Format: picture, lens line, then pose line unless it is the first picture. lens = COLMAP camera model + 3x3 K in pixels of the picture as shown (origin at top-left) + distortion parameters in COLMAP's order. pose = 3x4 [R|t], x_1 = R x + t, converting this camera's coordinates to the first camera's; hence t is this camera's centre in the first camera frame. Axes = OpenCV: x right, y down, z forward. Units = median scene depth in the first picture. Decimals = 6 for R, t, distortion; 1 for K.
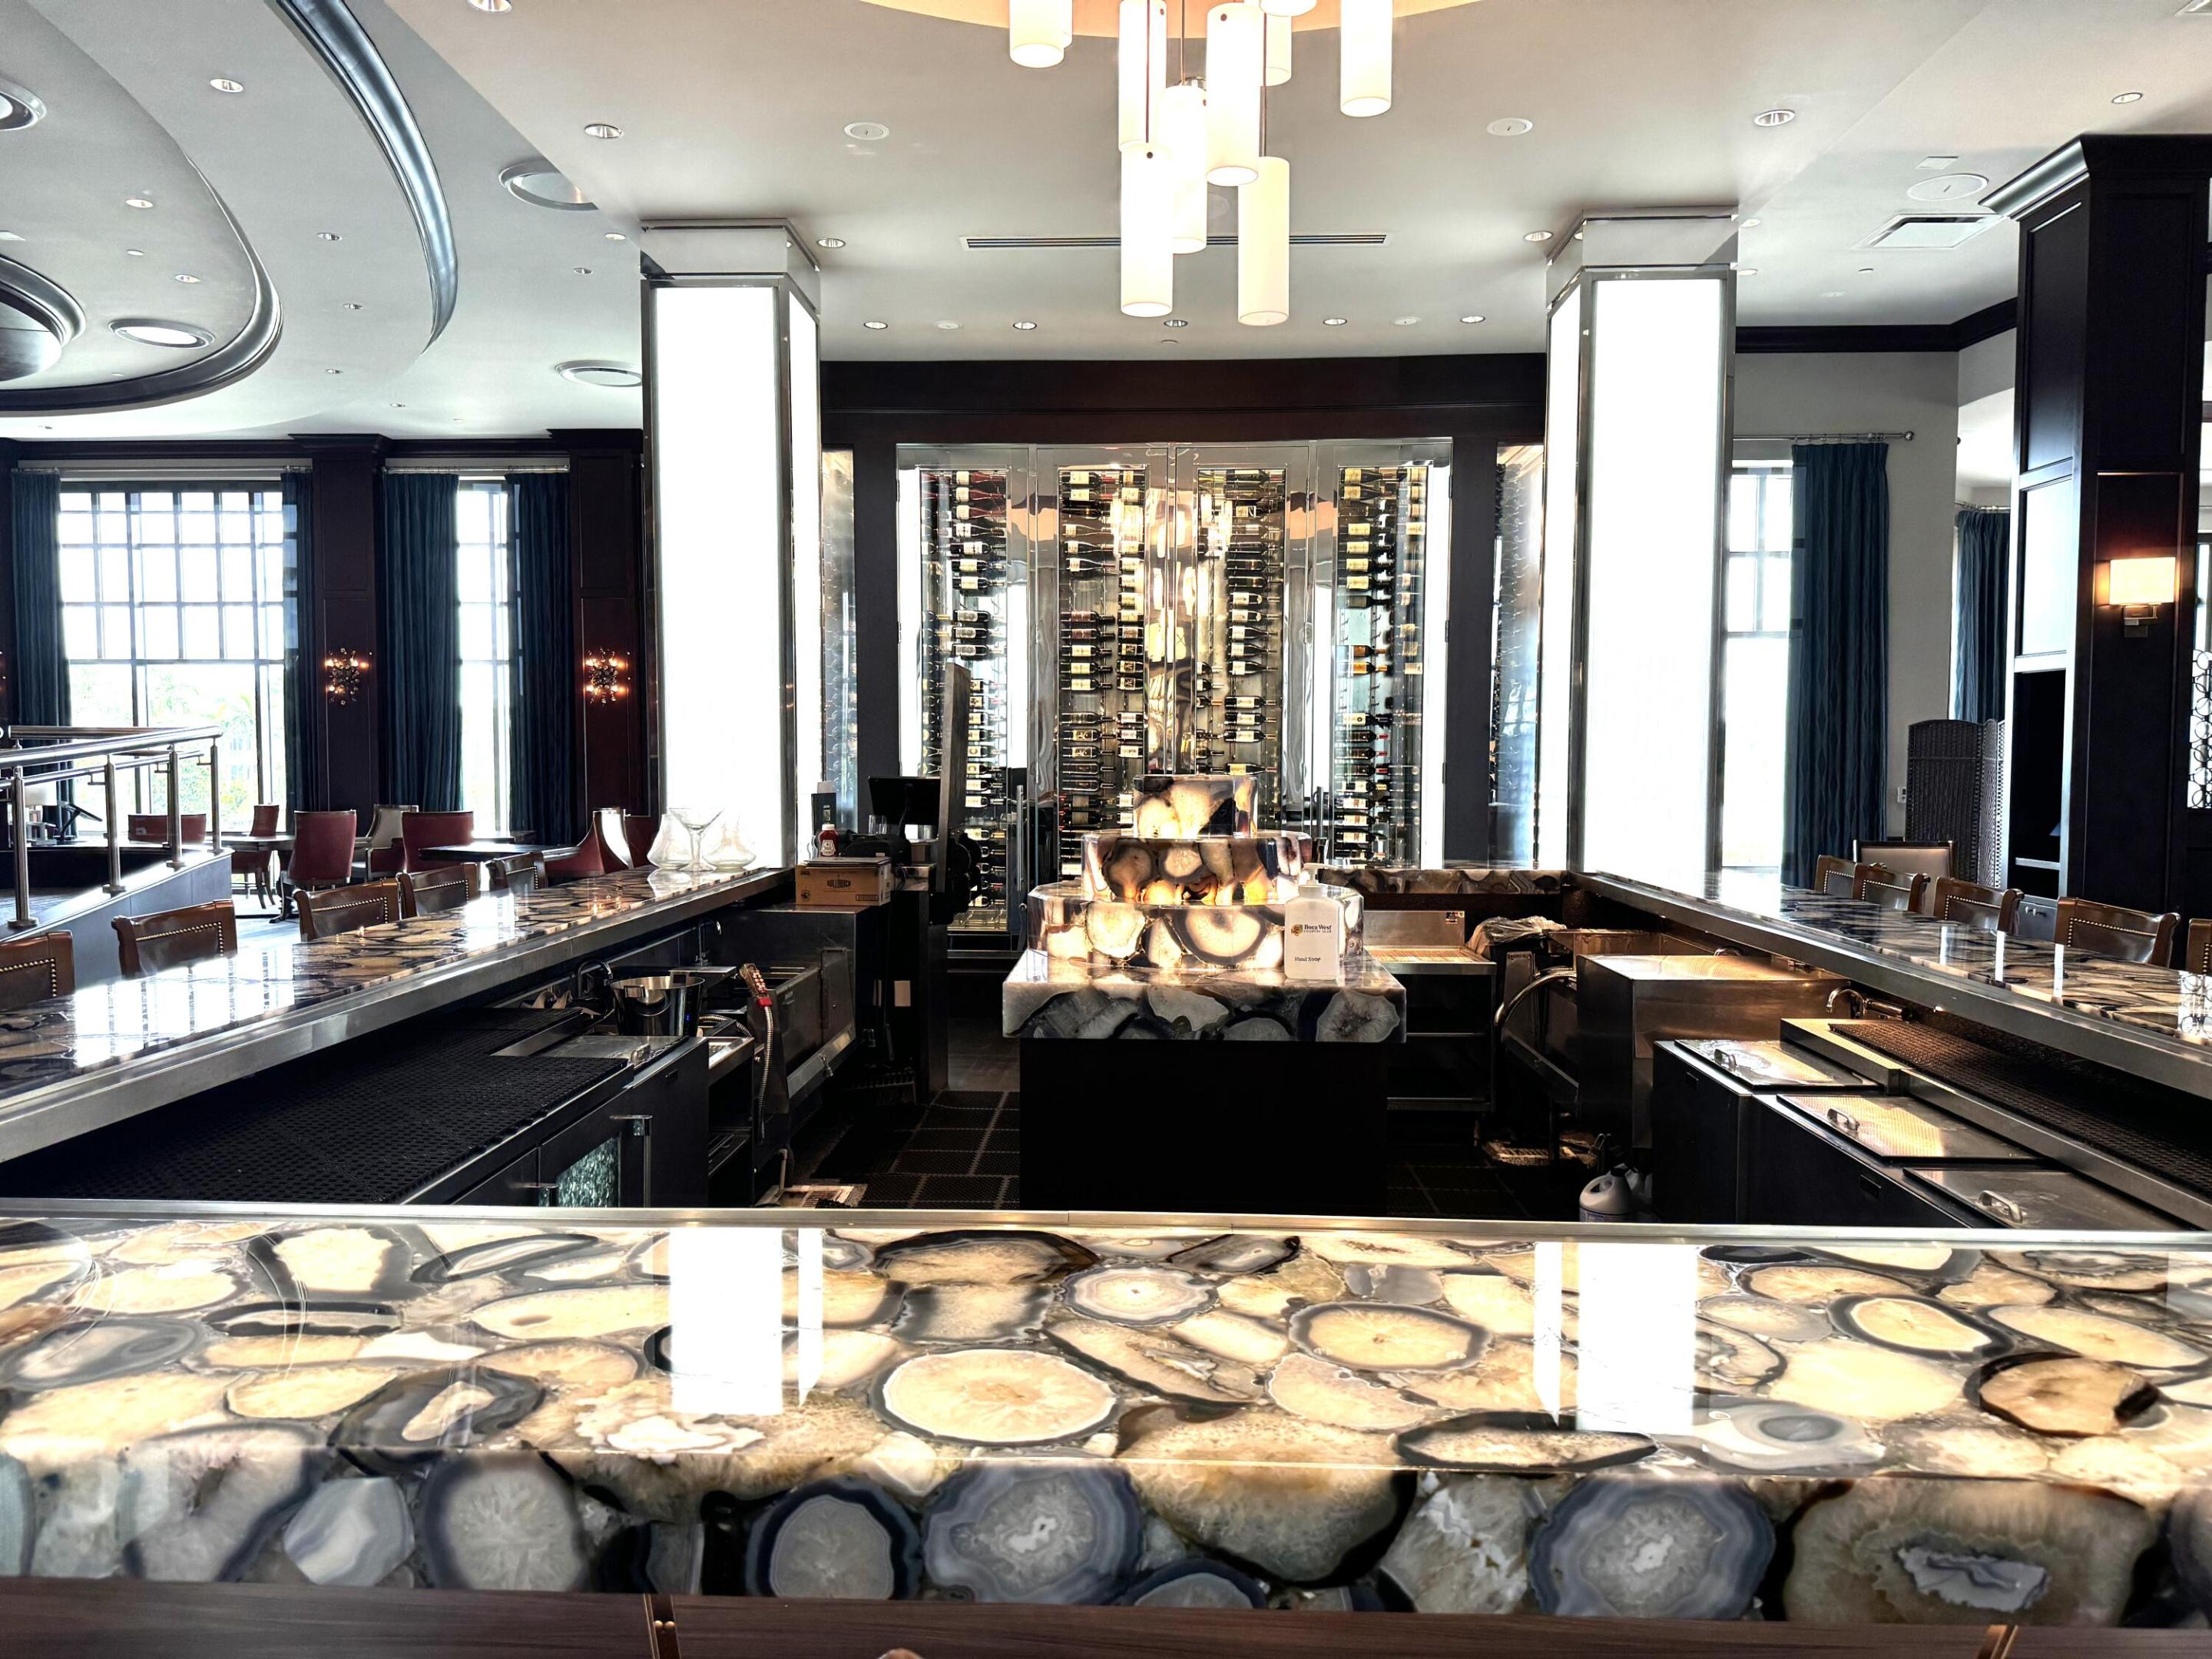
lens RADIAL K [[1535.8, 0, 1106.0], [0, 1535.8, 829.5], [0, 0, 1]] dist [0.104930, -0.163640]
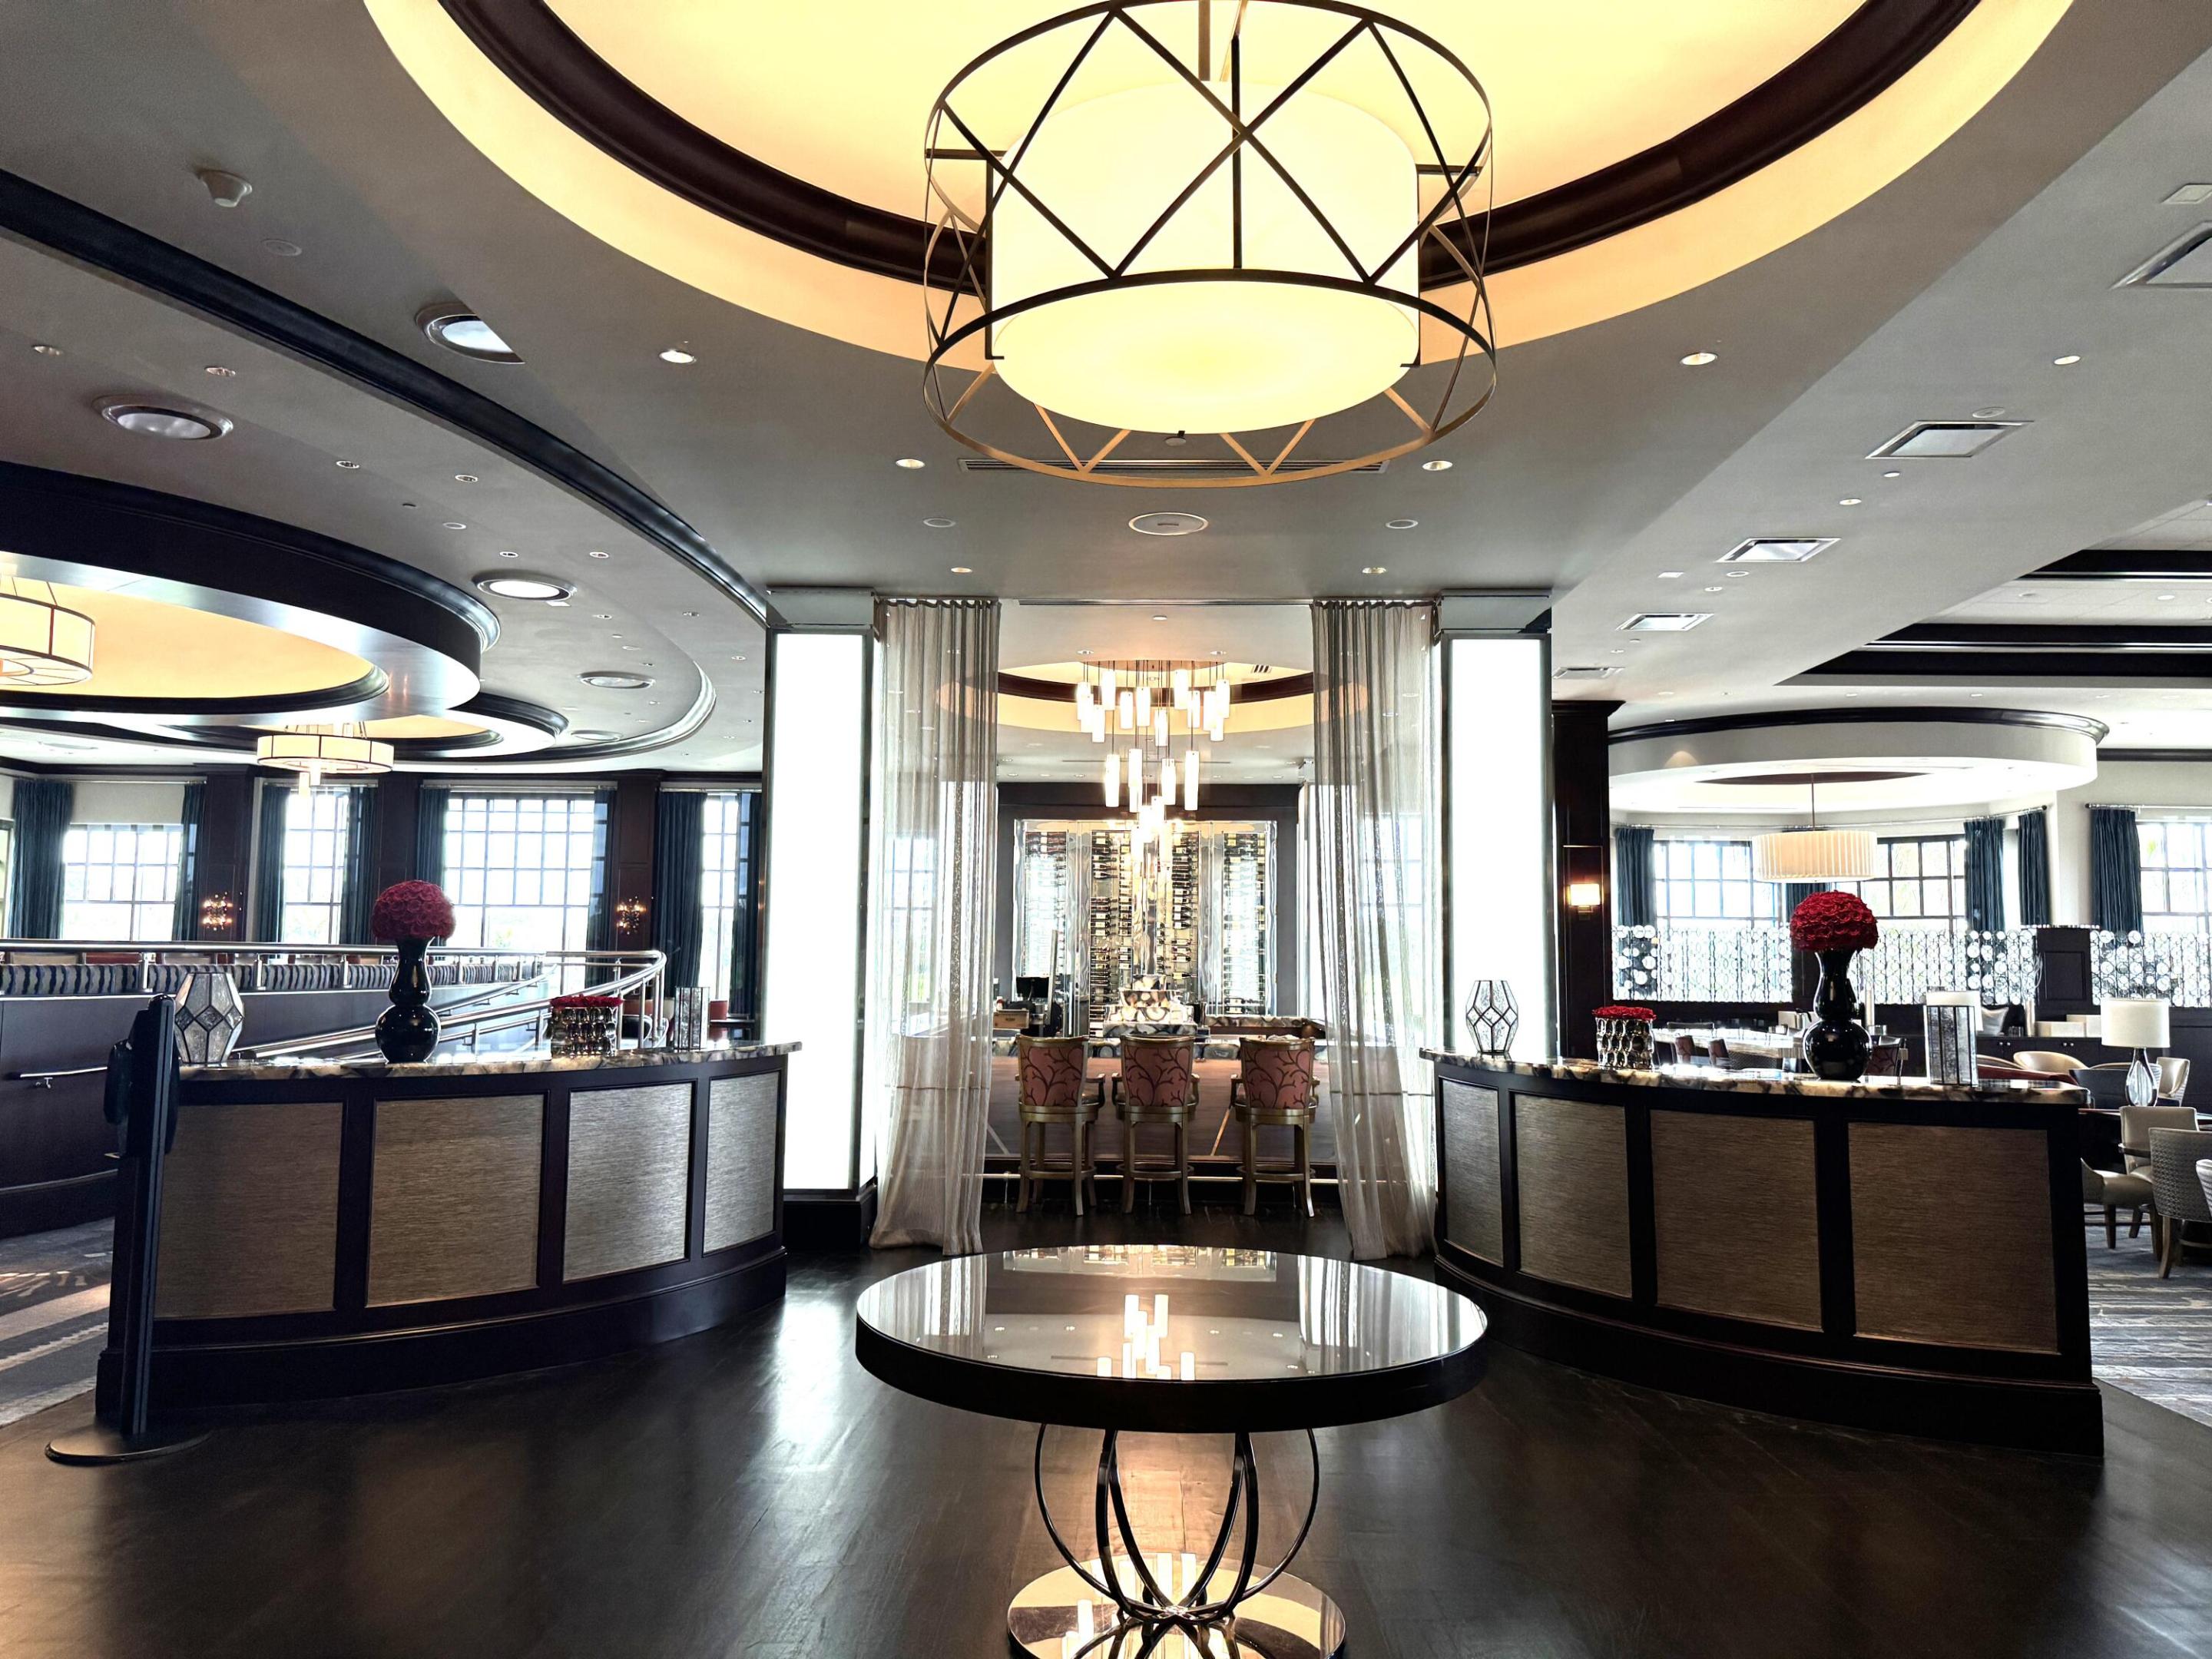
lens RADIAL K [[1535.8, 0, 1106.0], [0, 1535.8, 829.5], [0, 0, 1]] dist [0.104930, -0.163640]
pose [[0.999875, 0.008642, 0.013259, -0.036335], [-0.006739, 0.990500, -0.137351, 0.047760], [-0.014320, 0.137244, 0.990434, -1.003740]]
